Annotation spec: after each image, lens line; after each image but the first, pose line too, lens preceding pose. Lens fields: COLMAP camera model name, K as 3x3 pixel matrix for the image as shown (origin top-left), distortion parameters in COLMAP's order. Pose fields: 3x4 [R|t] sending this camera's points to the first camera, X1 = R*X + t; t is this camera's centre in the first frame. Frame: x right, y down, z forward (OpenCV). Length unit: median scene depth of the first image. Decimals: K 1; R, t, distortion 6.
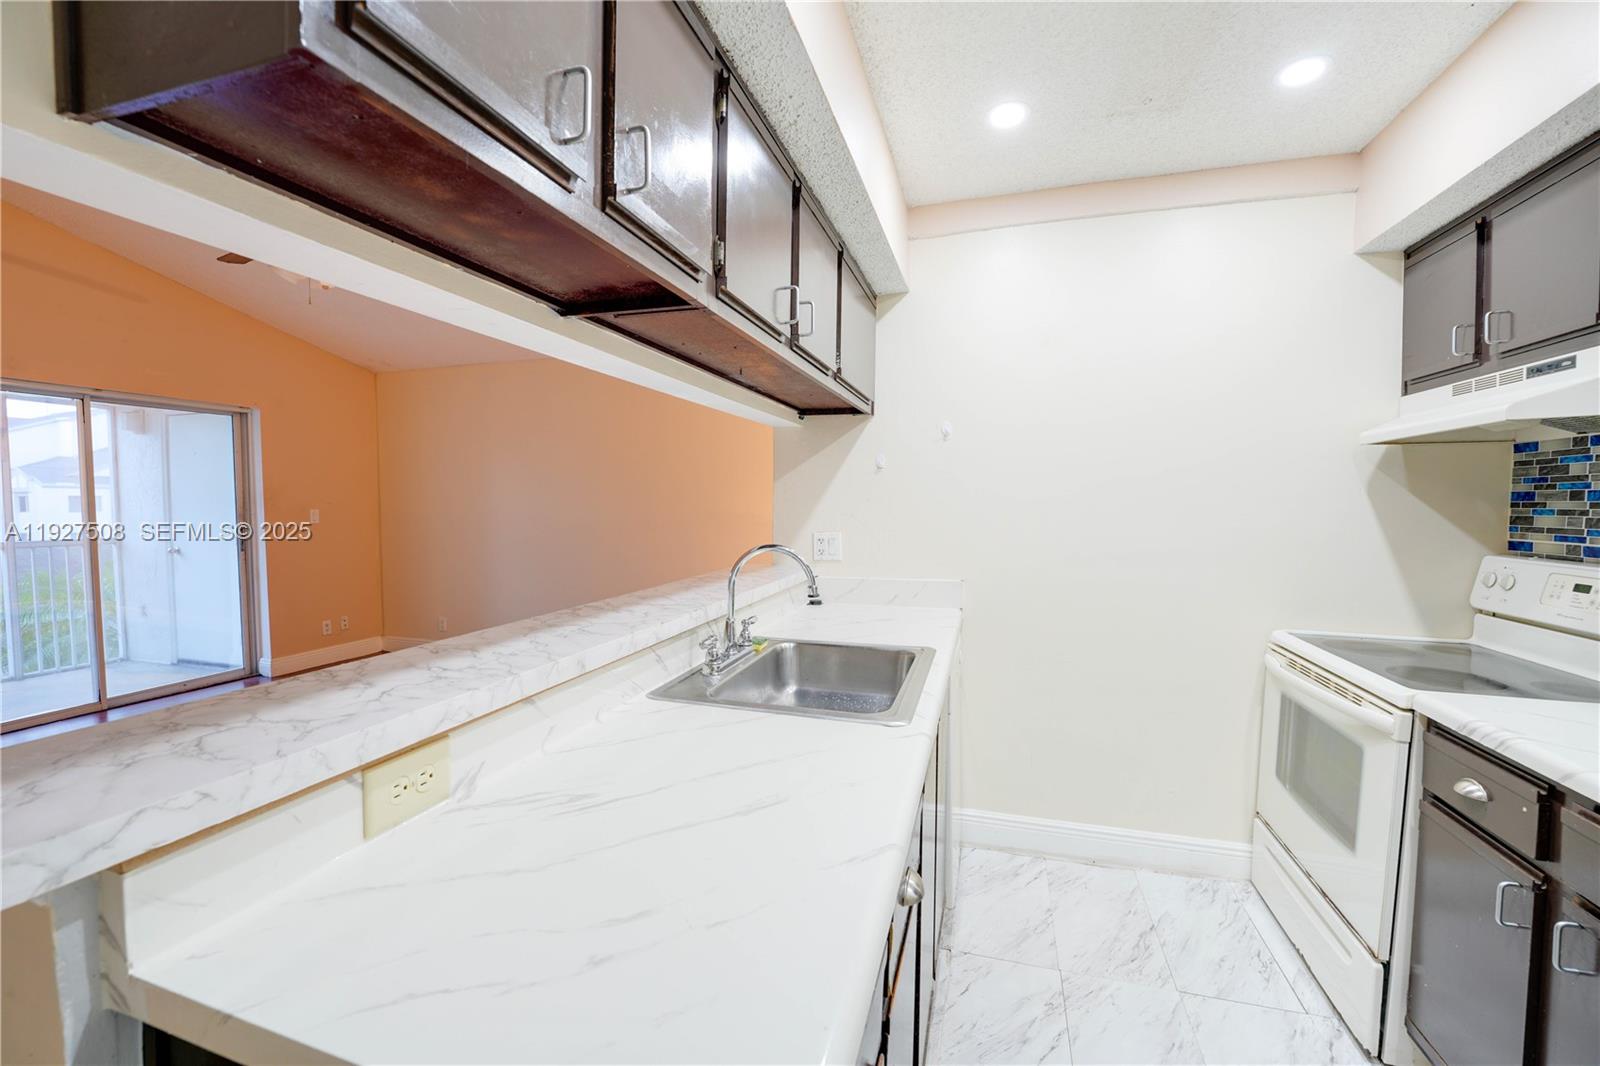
lens RADIAL K [[646.9, 0, 803.1], [0, 646.9, 528.6], [0, 0, 1]] dist [-0.023695, -0.000133]
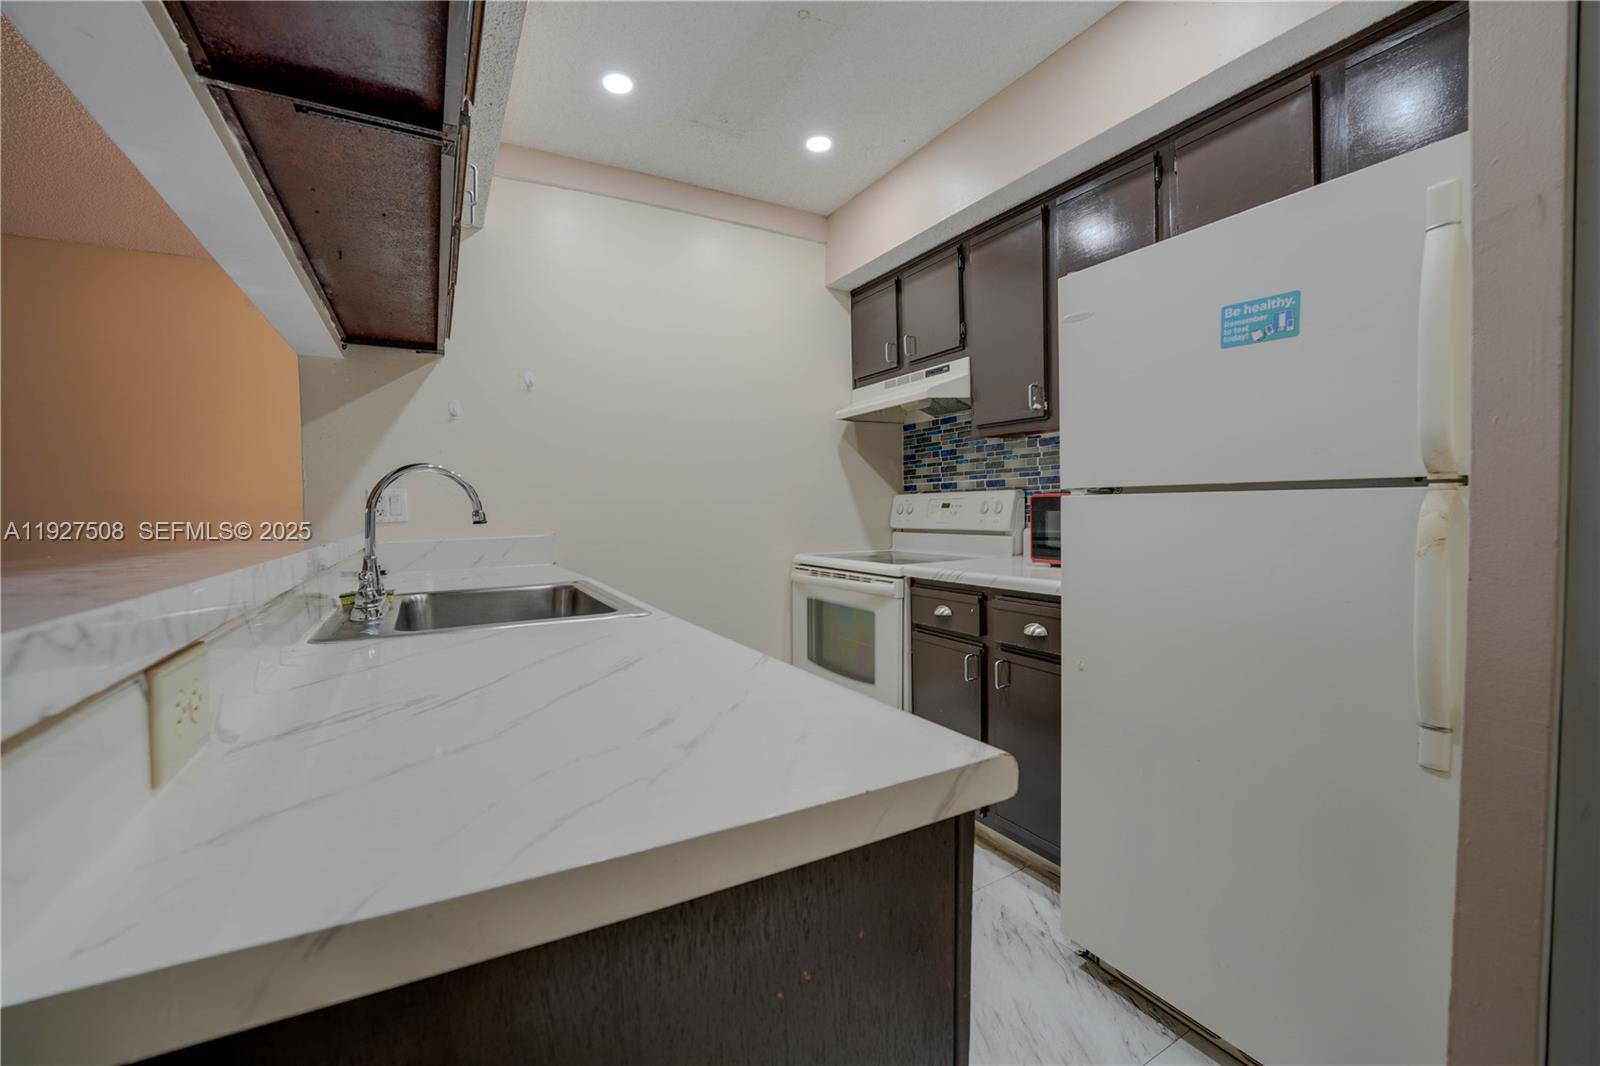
lens RADIAL K [[646.9, 0, 803.1], [0, 646.9, 528.6], [0, 0, 1]] dist [-0.023695, -0.000133]
pose [[0.680925, -0.040241, 0.731247, -0.287105], [0.052637, 0.998596, 0.005939, 0.113839], [-0.730459, 0.034447, 0.682087, 0.065762]]
